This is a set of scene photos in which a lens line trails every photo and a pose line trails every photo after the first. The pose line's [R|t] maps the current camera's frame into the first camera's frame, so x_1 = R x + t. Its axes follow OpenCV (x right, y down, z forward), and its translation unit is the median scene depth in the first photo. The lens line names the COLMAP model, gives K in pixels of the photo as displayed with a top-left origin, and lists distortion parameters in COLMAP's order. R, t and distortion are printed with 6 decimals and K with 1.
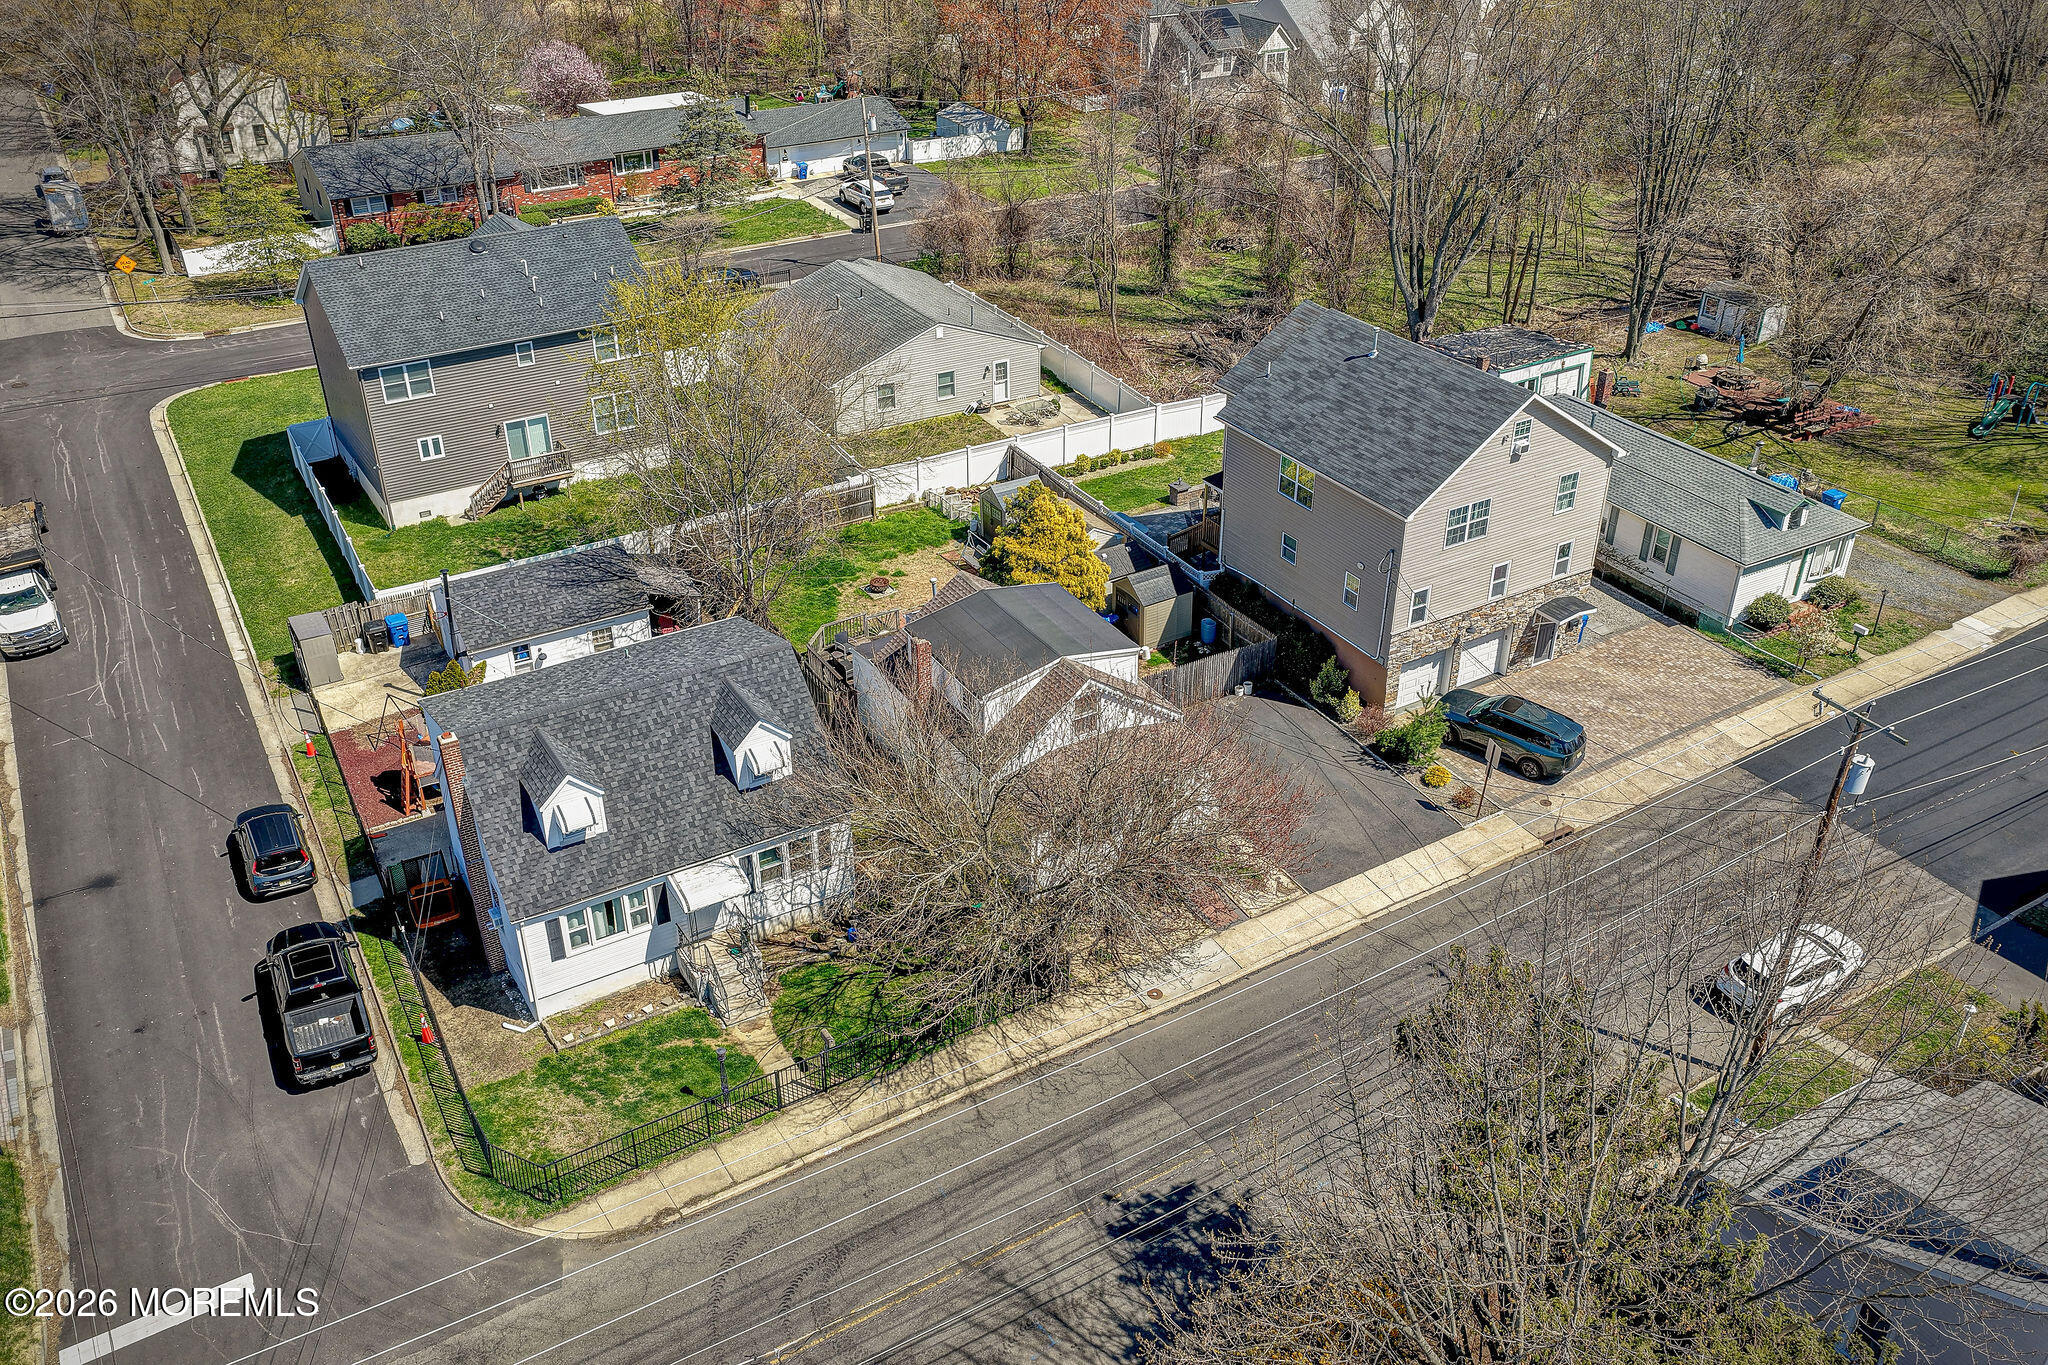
lens RADIAL K [[1648.5, 0, 1045.8], [0, 1648.5, 740.5], [0, 0, 1]] dist [-0.004346, 0.056461]
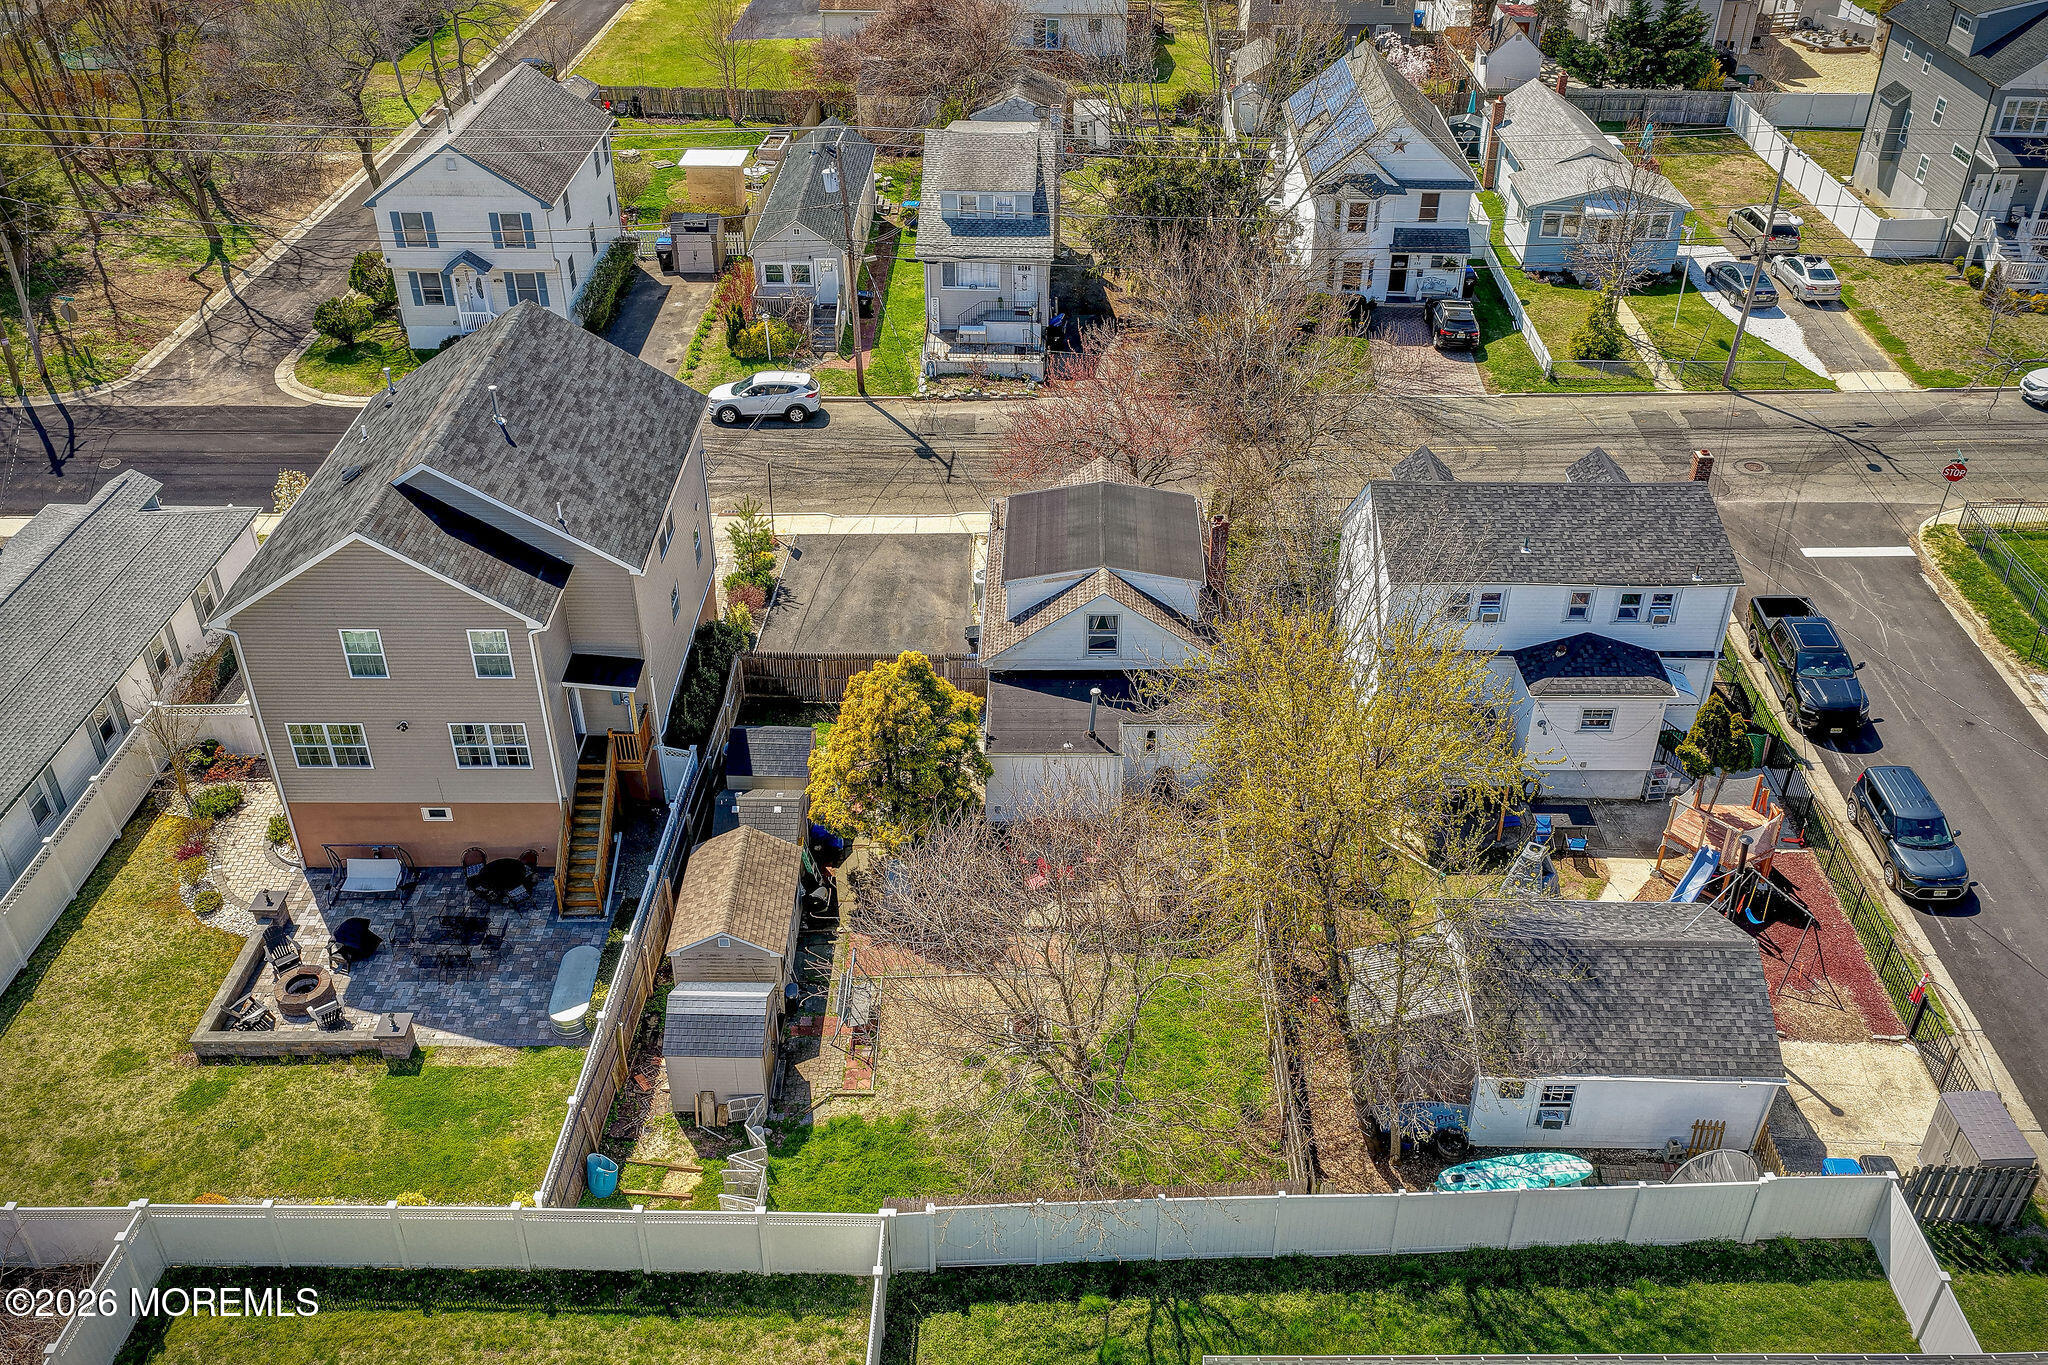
lens RADIAL K [[1698.8, 0, 1017.5], [0, 1698.8, 641.9], [0, 0, 1]] dist [-0.007337, 0.085575]
pose [[-0.846780, -0.297857, 0.440732, -0.385229], [0.283965, 0.447490, 0.848008, -0.803939], [-0.449808, 0.843228, -0.294345, 1.243019]]
